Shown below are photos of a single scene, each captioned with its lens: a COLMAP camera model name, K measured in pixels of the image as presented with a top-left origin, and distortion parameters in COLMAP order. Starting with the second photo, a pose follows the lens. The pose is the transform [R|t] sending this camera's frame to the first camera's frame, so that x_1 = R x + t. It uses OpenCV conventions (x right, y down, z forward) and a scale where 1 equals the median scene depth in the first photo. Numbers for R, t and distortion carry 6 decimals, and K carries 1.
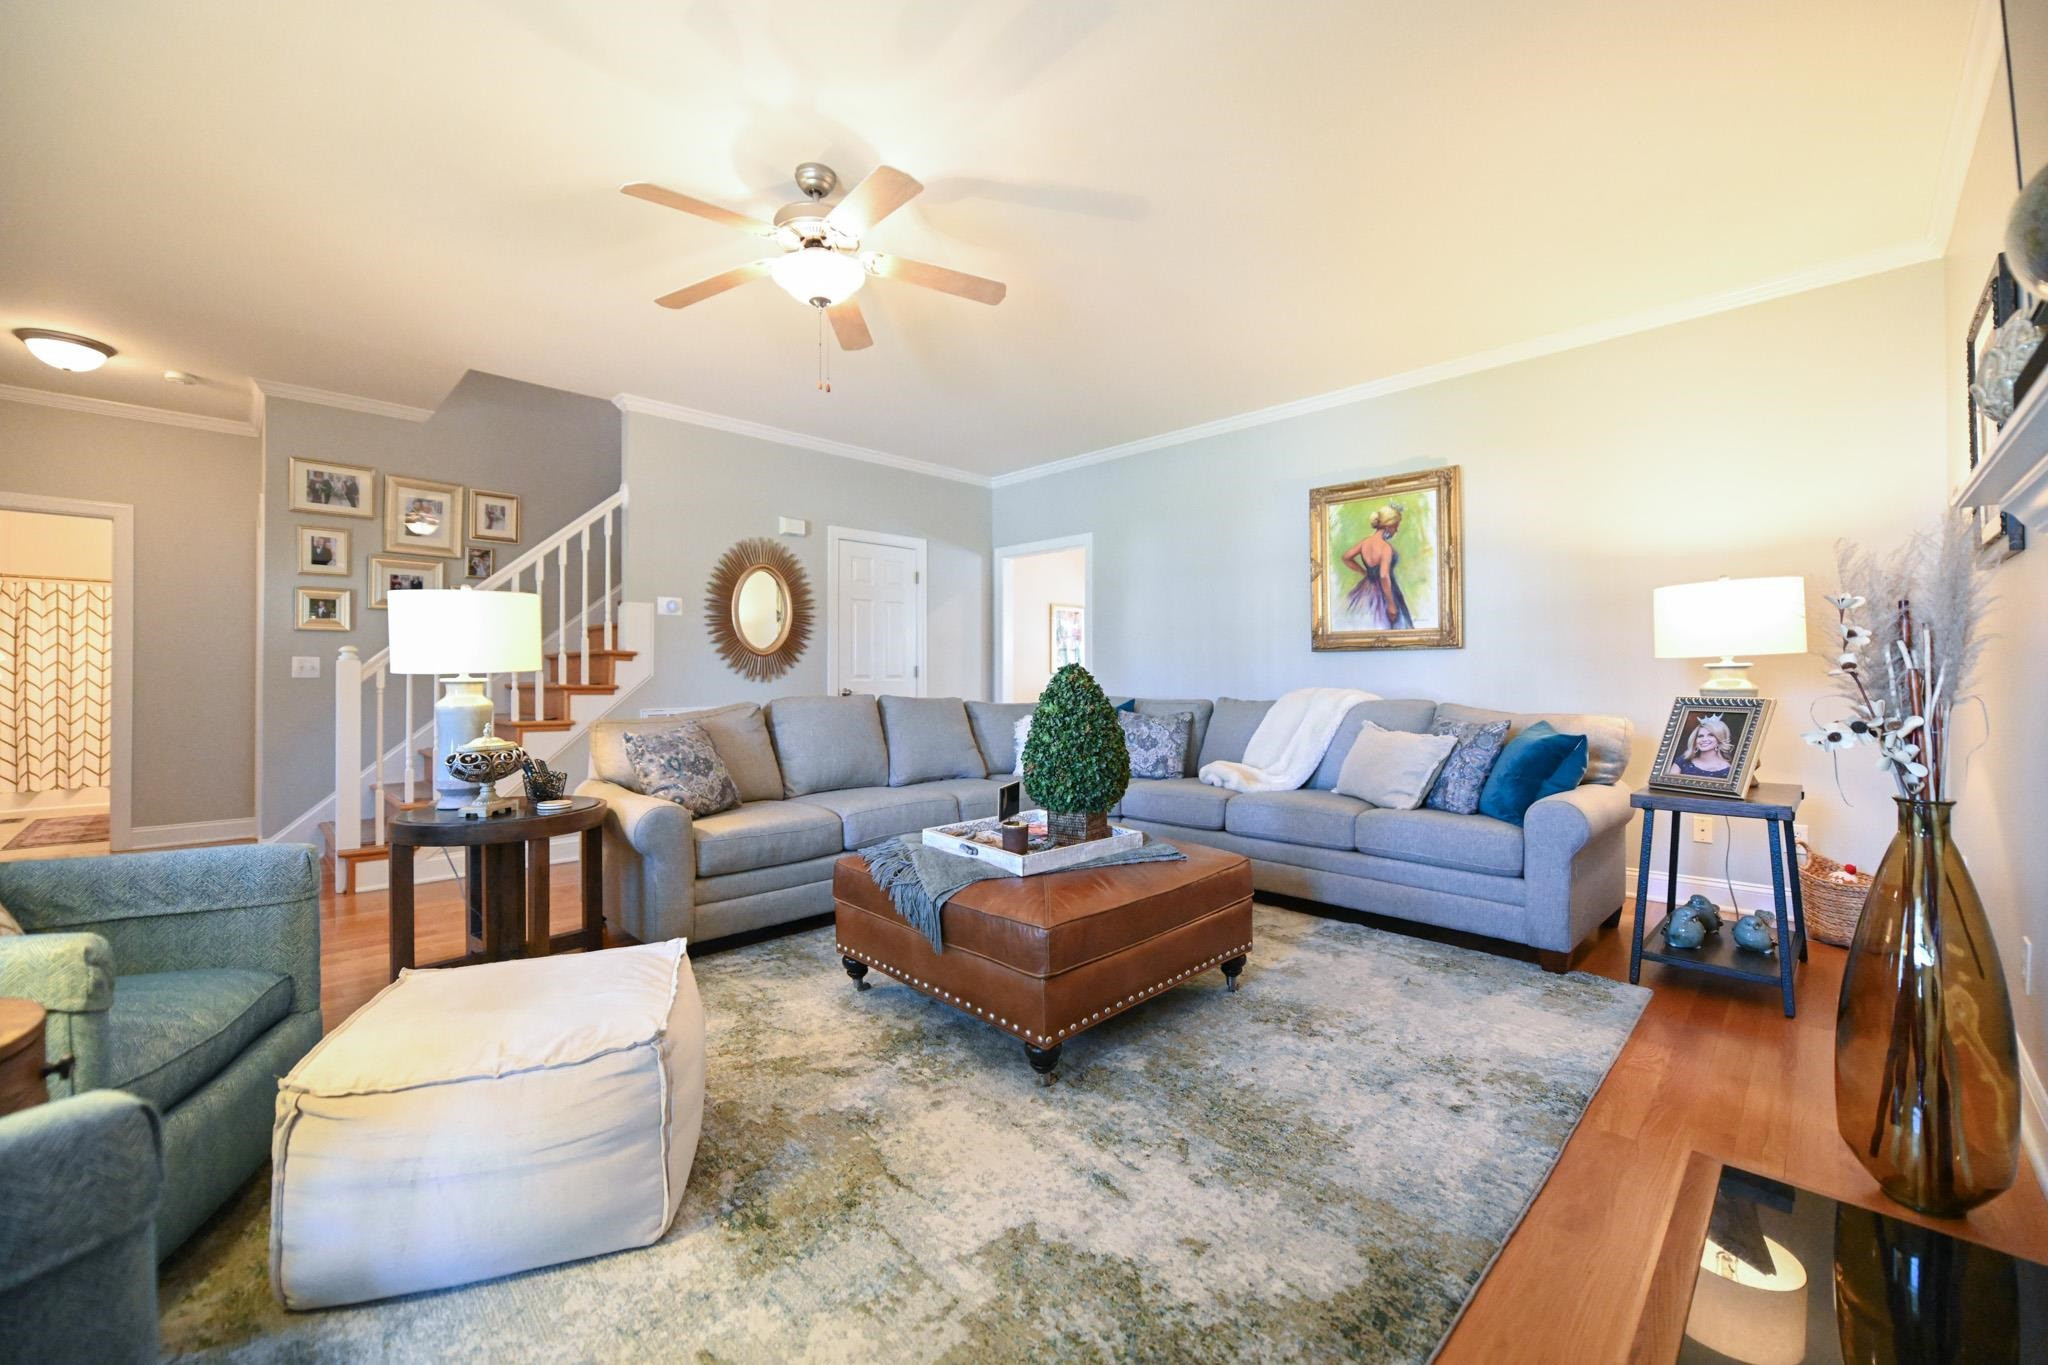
lens RADIAL K [[813.6, 0, 1032.1], [0, 813.6, 669.8], [0, 0, 1]] dist [-0.006716, -0.000296]
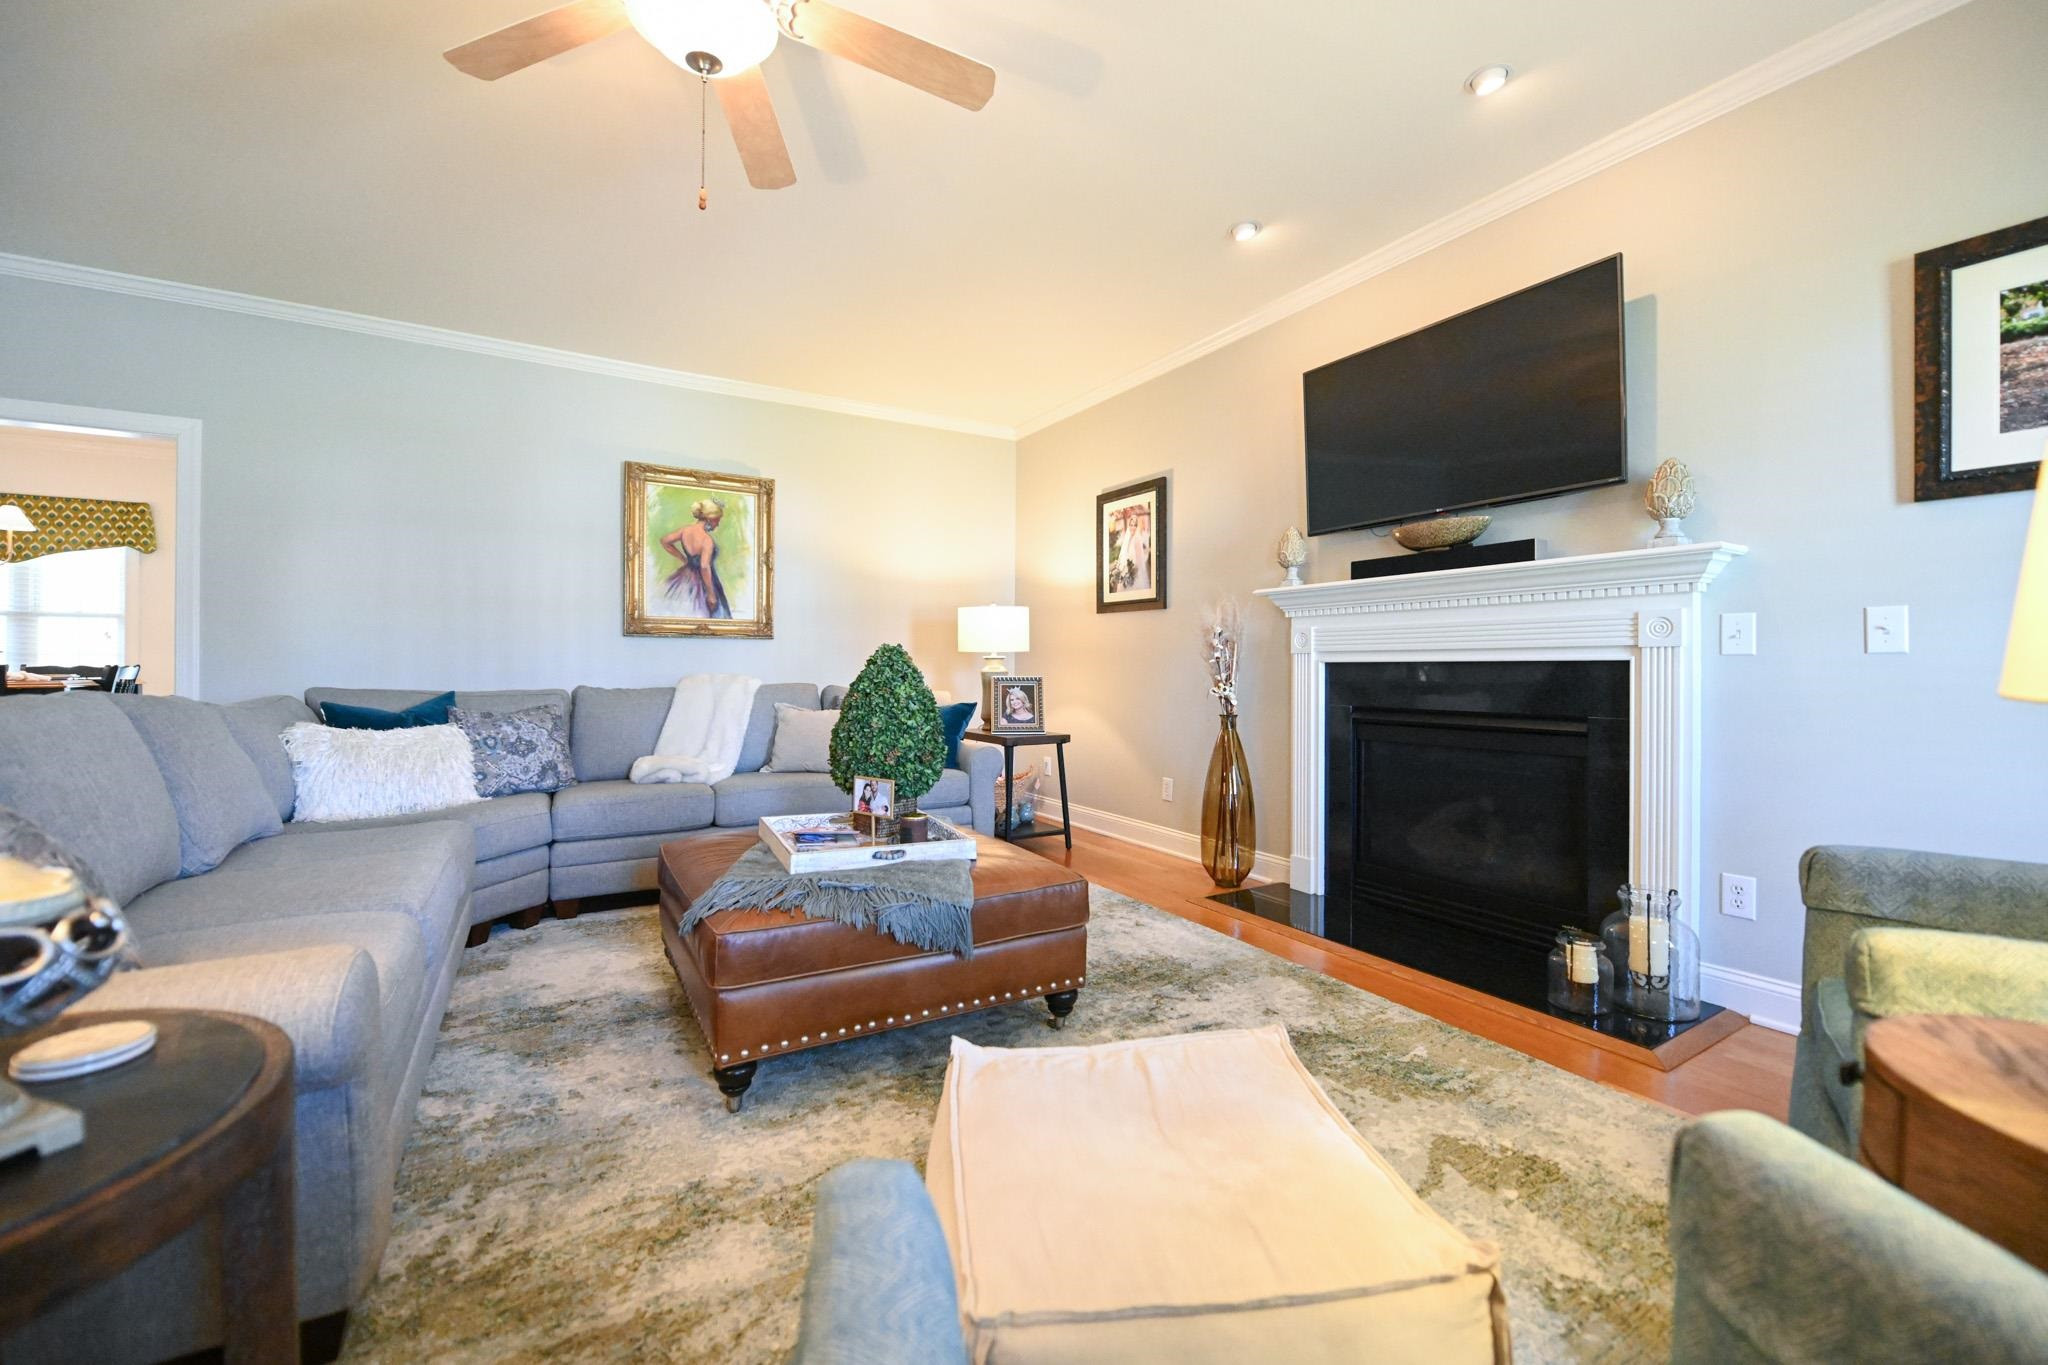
lens RADIAL K [[813.6, 0, 1026.3], [0, 813.6, 675.0], [0, 0, 1]] dist [-0.006716, -0.000296]
pose [[0.241583, -0.005199, 0.970366, -0.558452], [-0.011174, 0.999904, 0.008139, 0.012222], [-0.970316, -0.012809, 0.241502, 0.410670]]
